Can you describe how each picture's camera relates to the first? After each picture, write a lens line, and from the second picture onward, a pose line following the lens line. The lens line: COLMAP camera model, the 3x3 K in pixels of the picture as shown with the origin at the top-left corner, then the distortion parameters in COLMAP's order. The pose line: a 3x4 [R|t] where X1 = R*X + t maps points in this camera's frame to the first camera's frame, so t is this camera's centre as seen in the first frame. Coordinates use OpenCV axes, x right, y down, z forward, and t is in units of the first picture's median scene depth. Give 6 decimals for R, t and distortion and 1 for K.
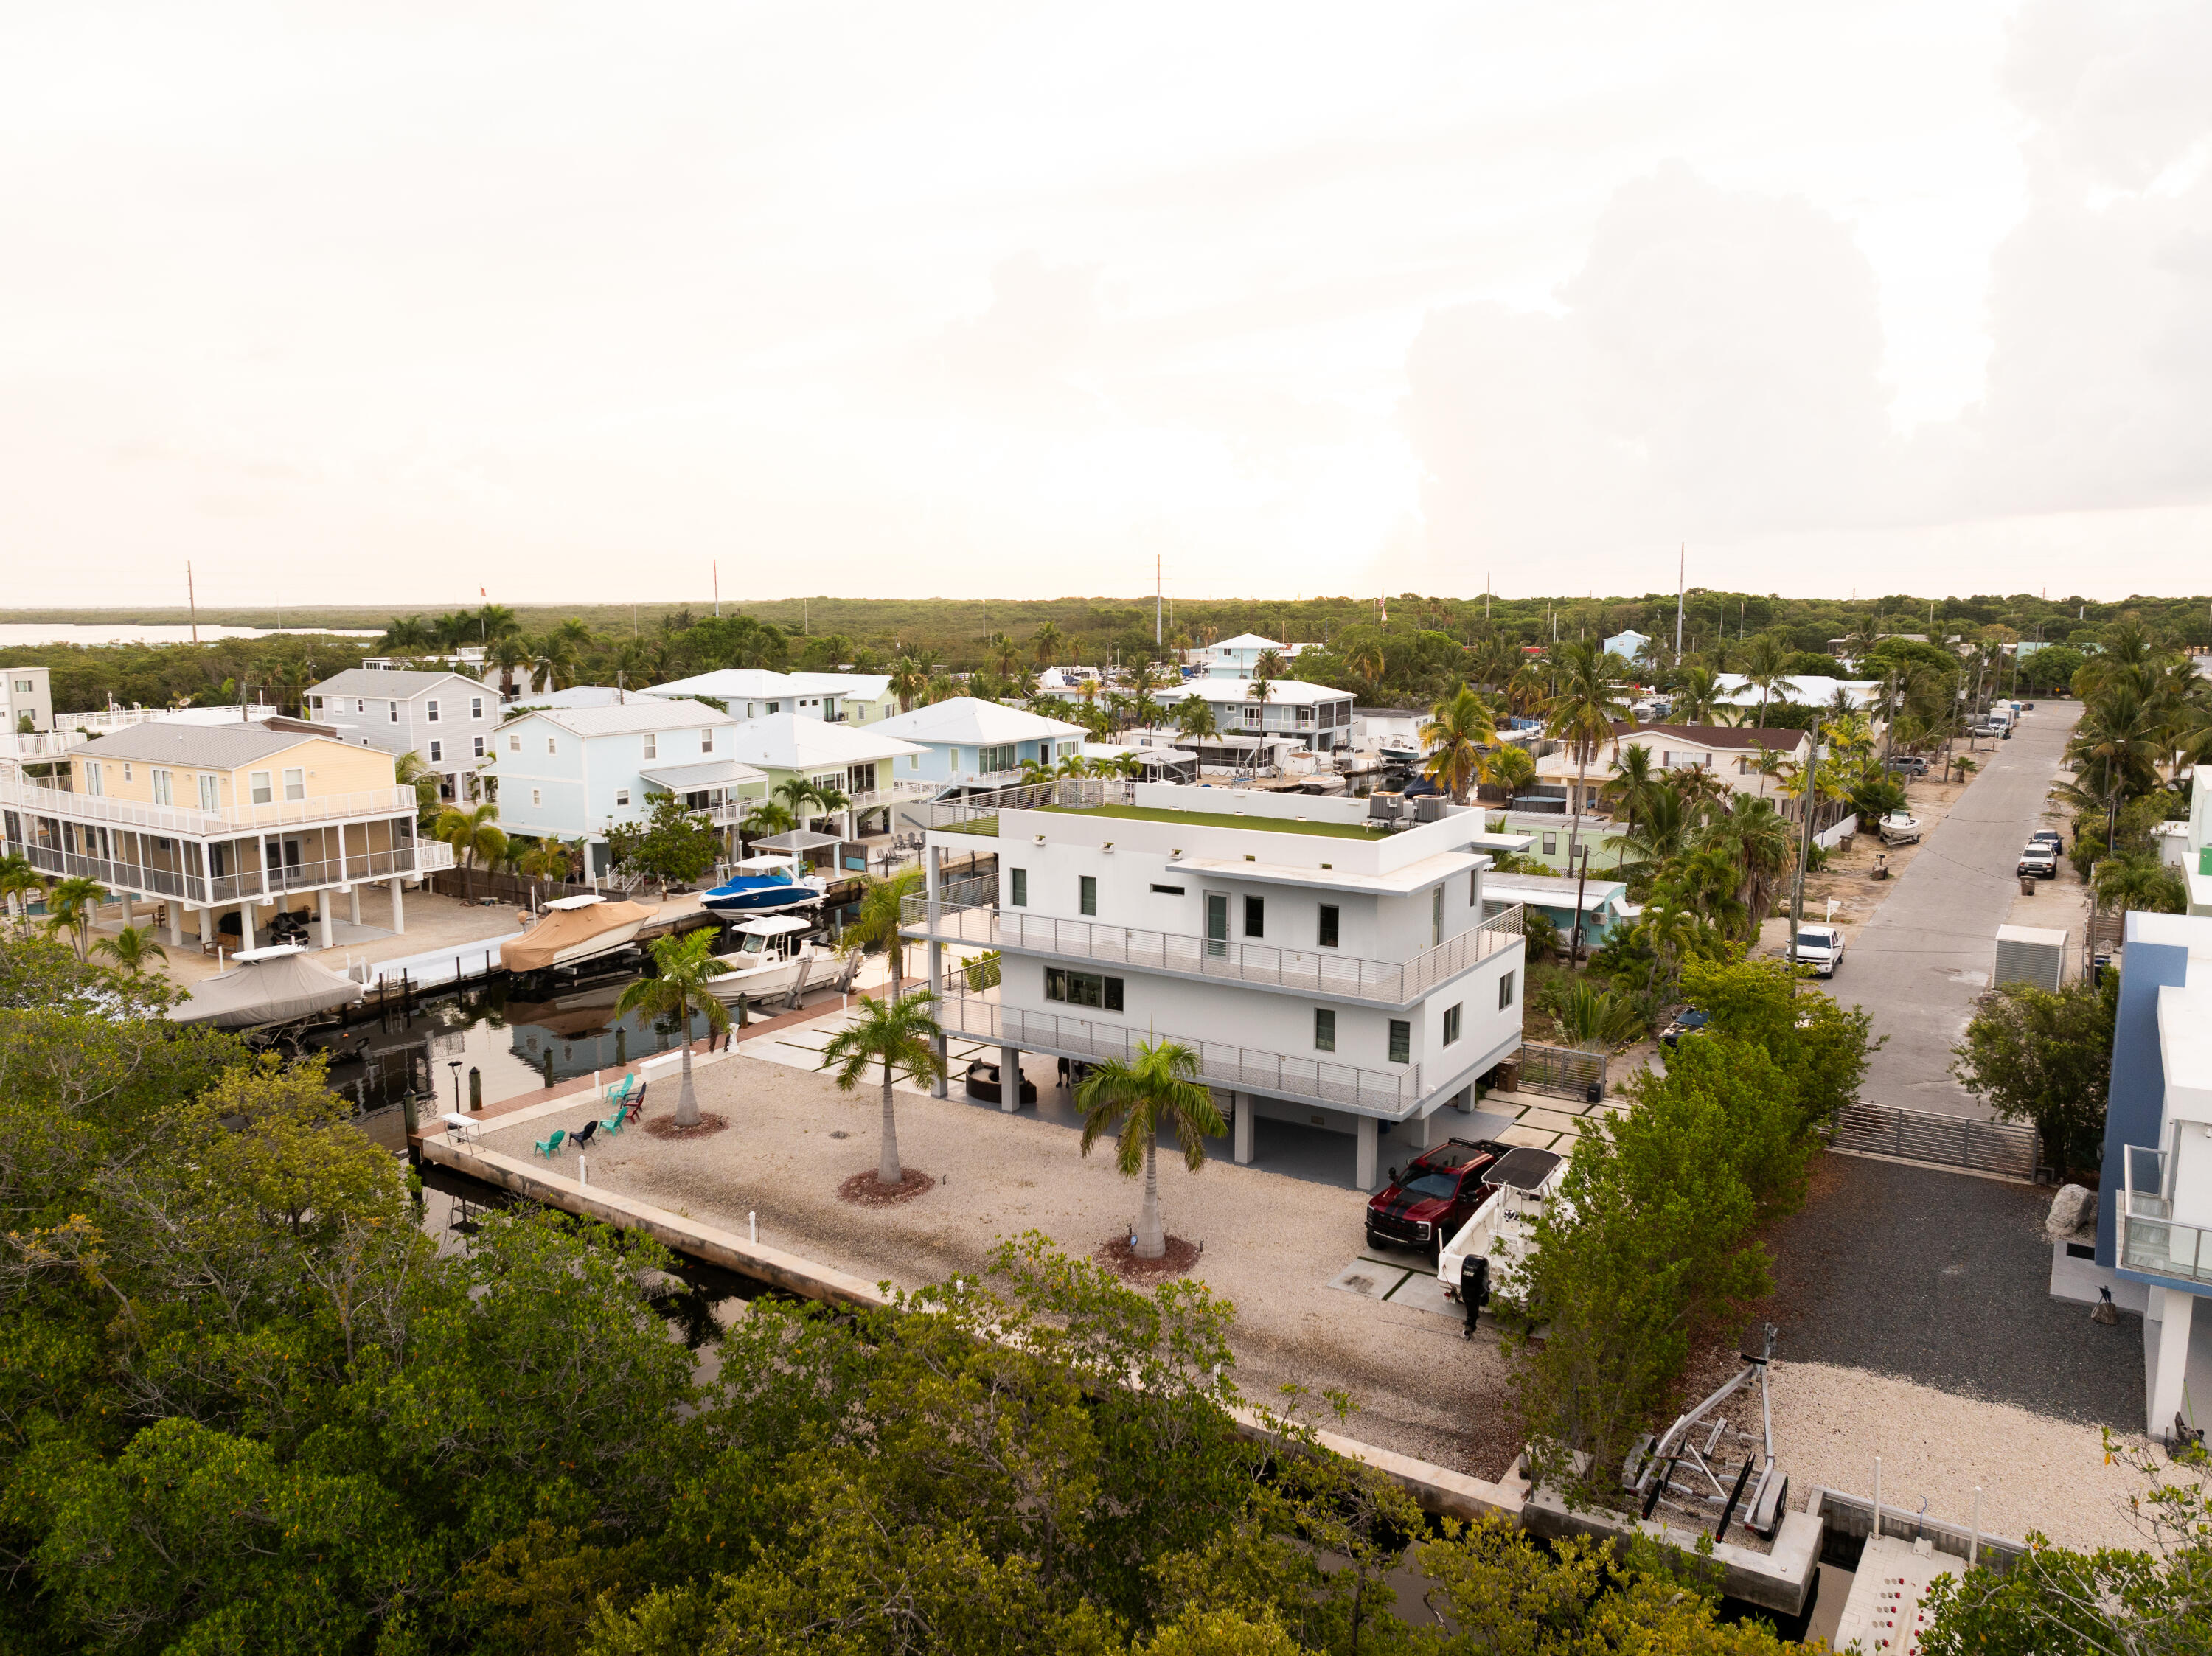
lens RADIAL K [[1550.3, 0, 1106.0], [0, 1550.3, 828.0], [0, 0, 1]] dist [-0.032882, 0.024229]
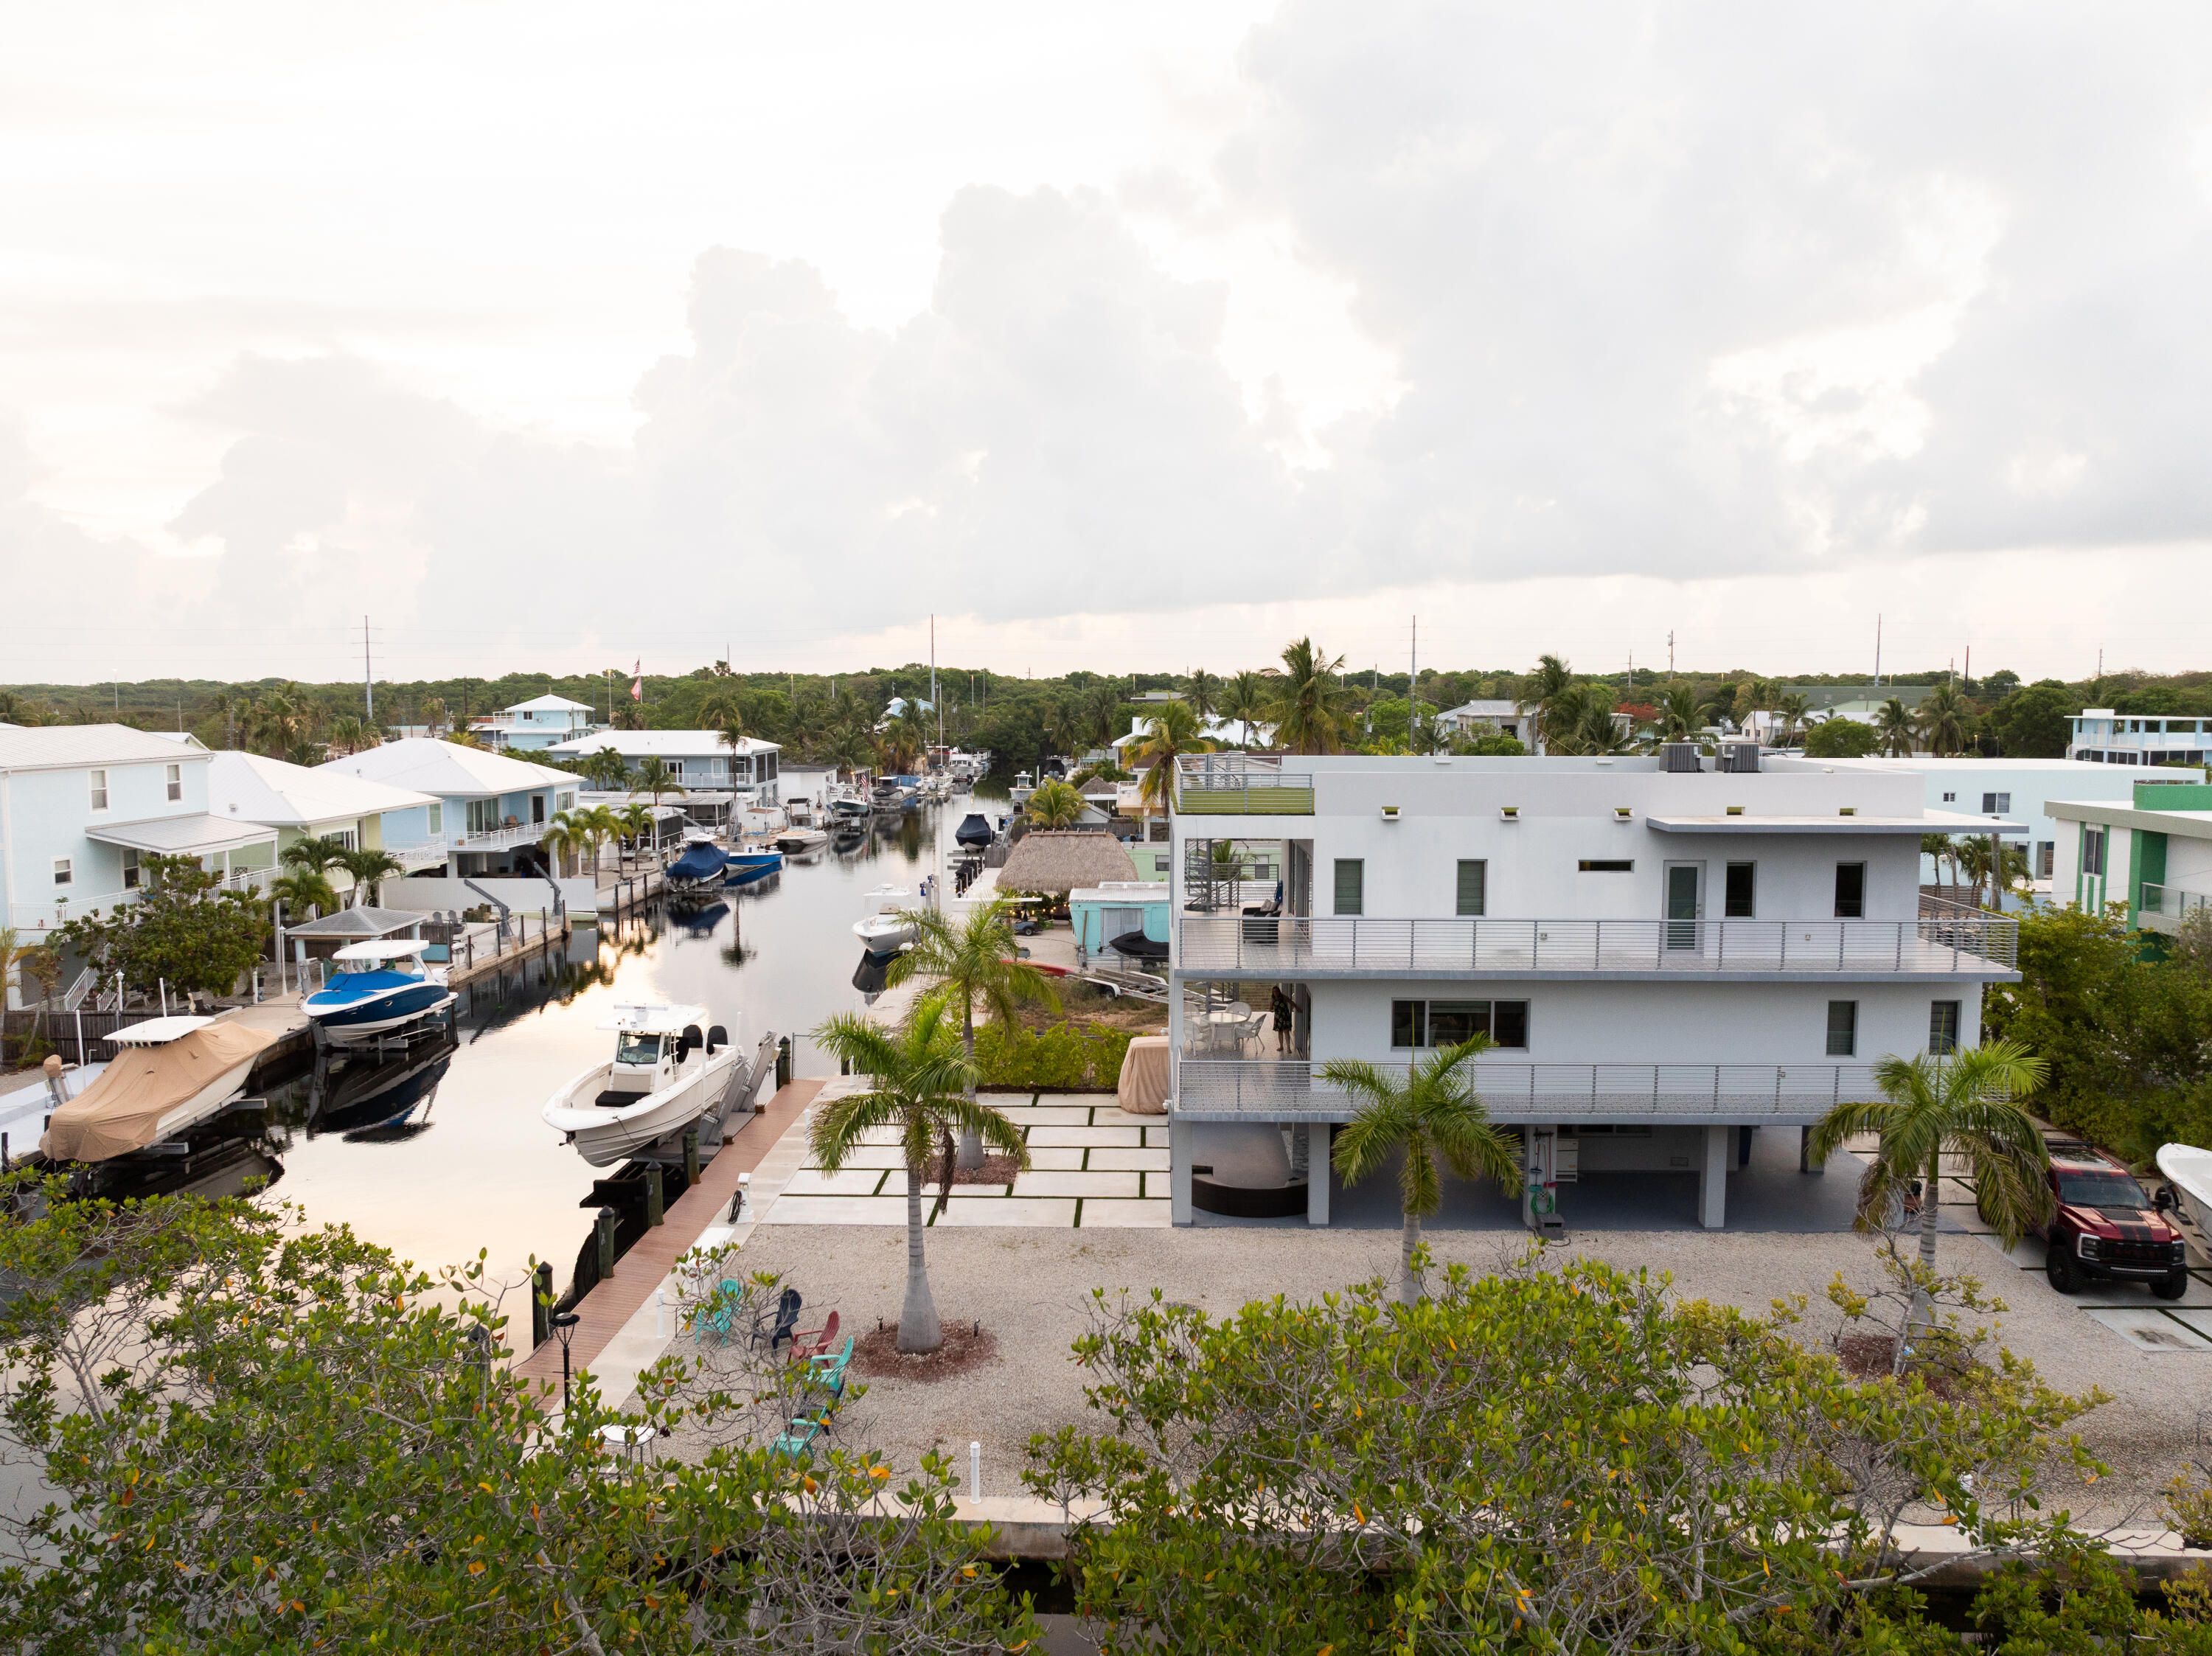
lens RADIAL K [[1550.3, 0, 1106.0], [0, 1550.3, 828.0], [0, 0, 1]] dist [-0.032882, 0.024229]
pose [[0.853508, -0.043562, 0.519256, -0.420674], [0.073481, 0.996604, -0.037174, 0.025252], [-0.515873, 0.069884, 0.853810, 0.399773]]
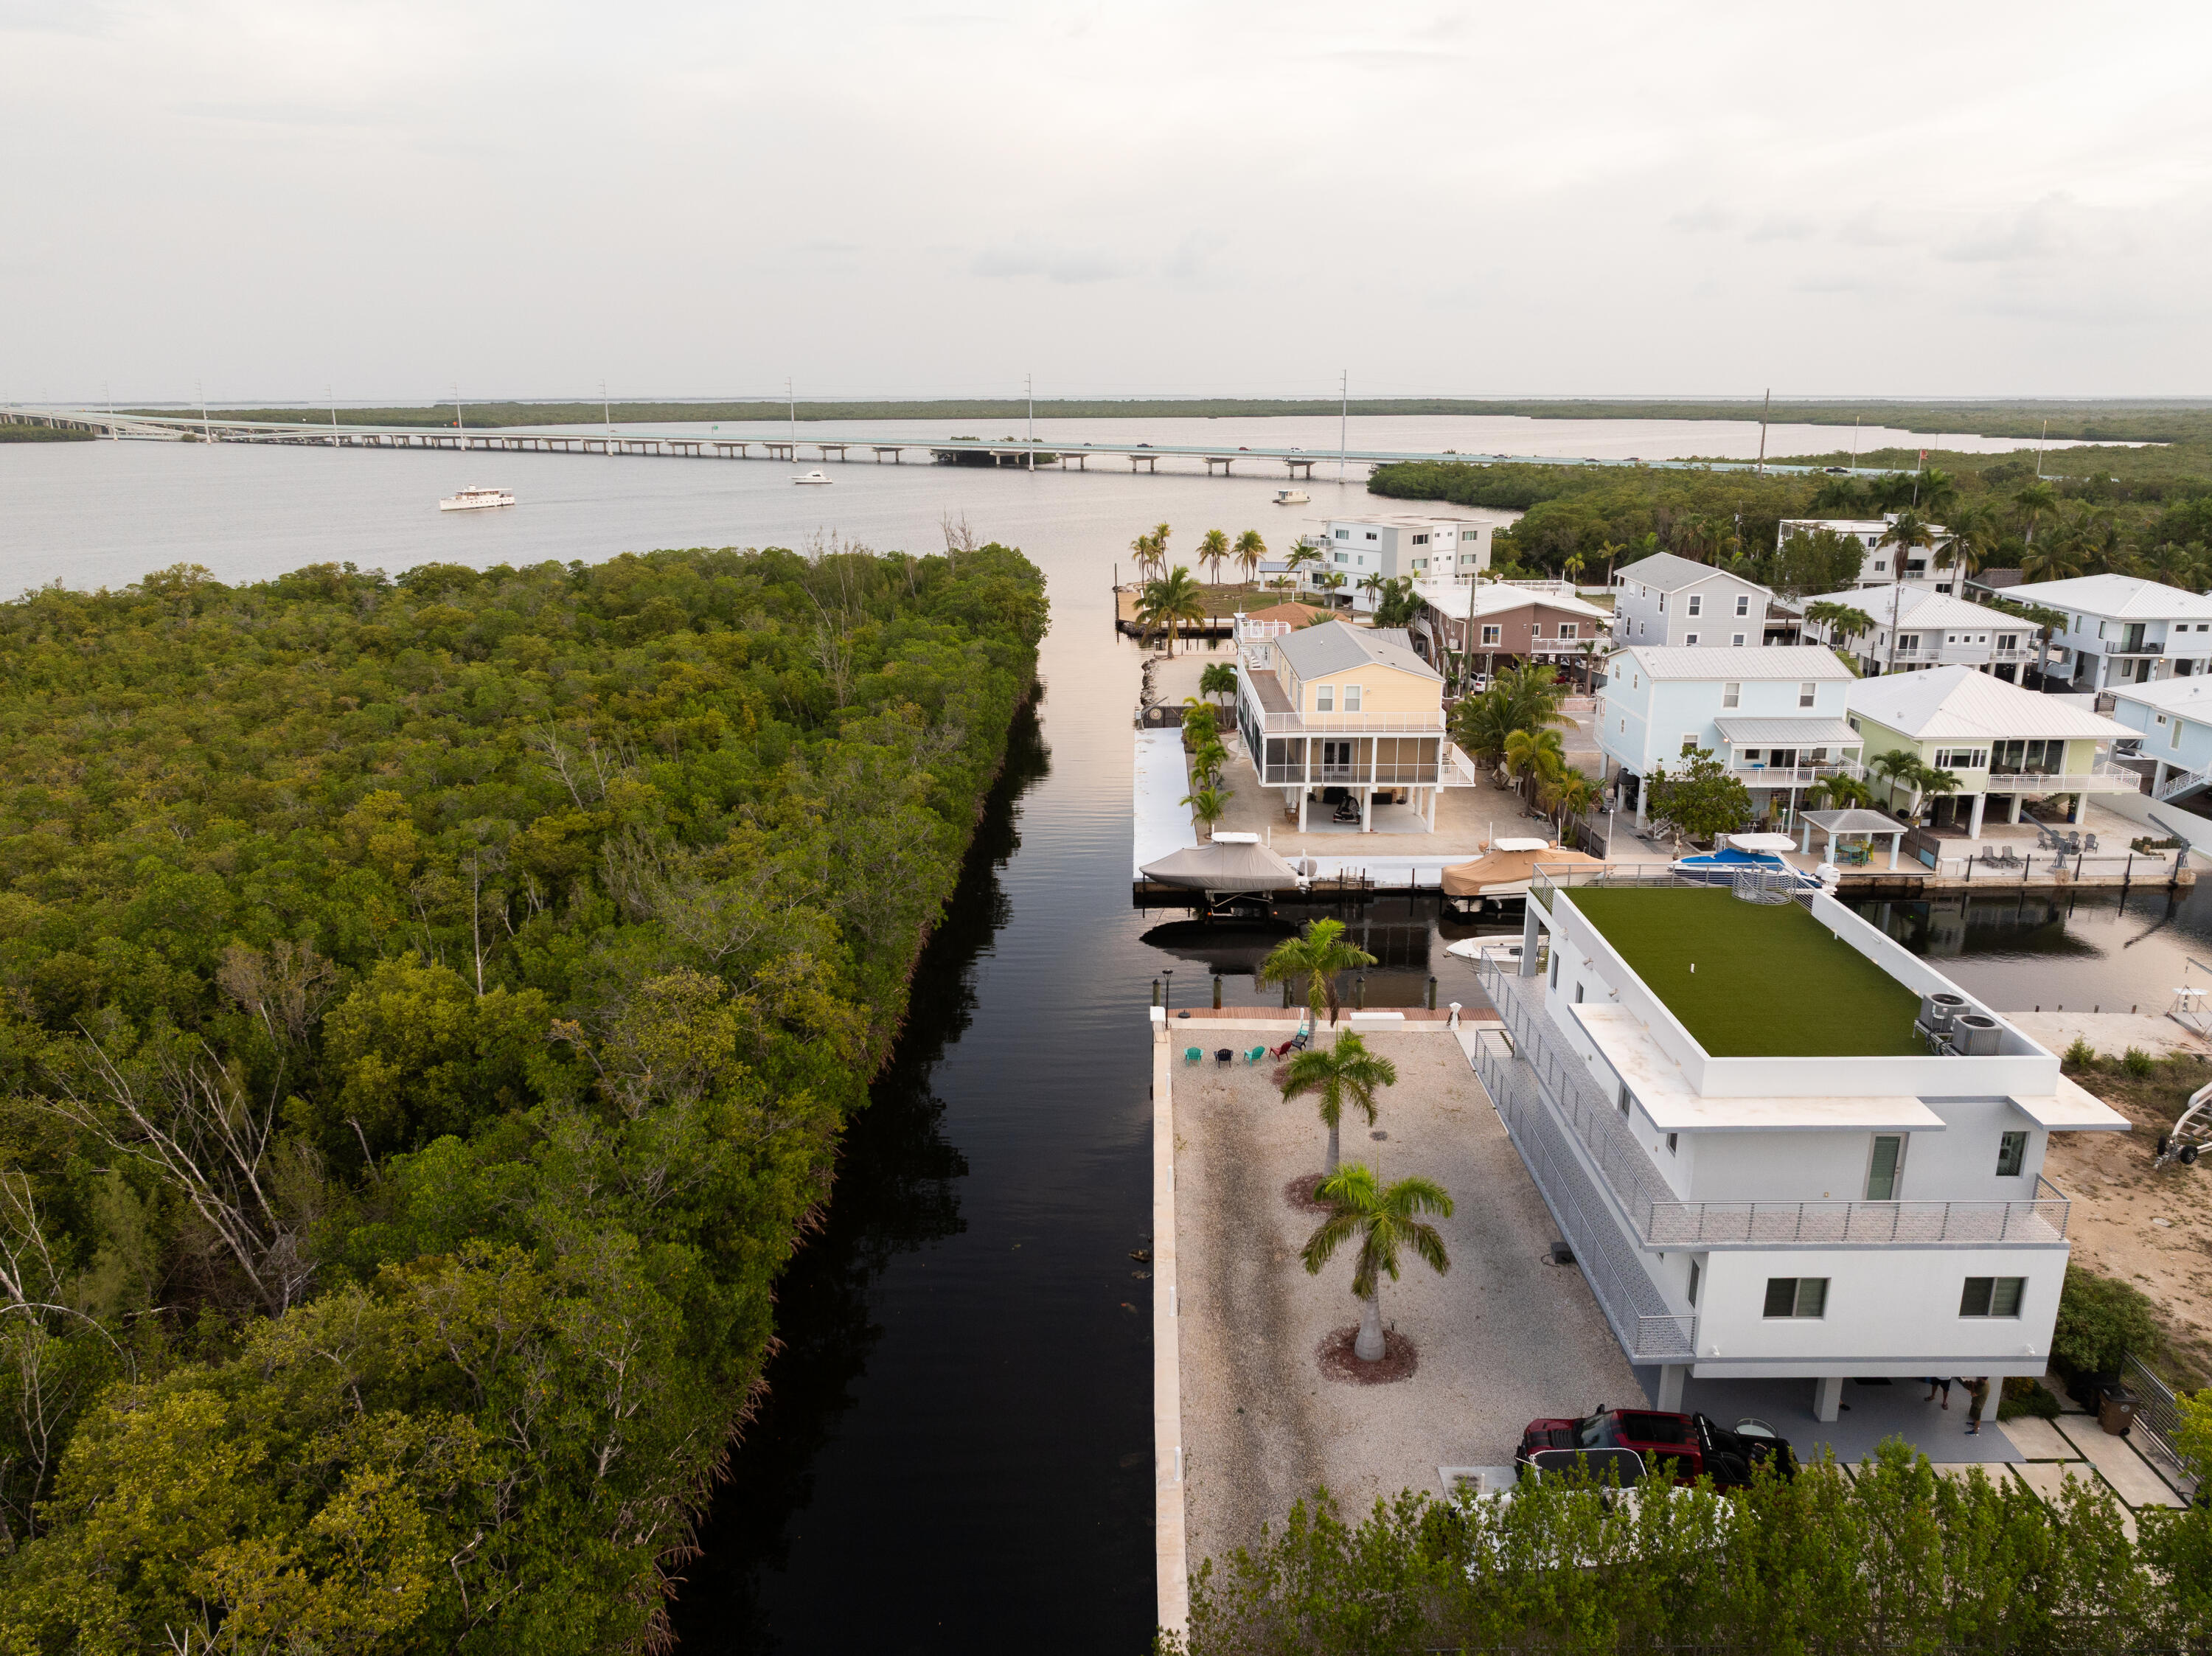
lens RADIAL K [[1550.3, 0, 1106.0], [0, 1550.3, 828.0], [0, 0, 1]] dist [-0.032882, 0.024229]
pose [[0.541232, 0.227448, -0.809528, 0.478901], [-0.120182, 0.973763, 0.193241, -0.174997], [0.832241, -0.007298, 0.554366, 0.182944]]
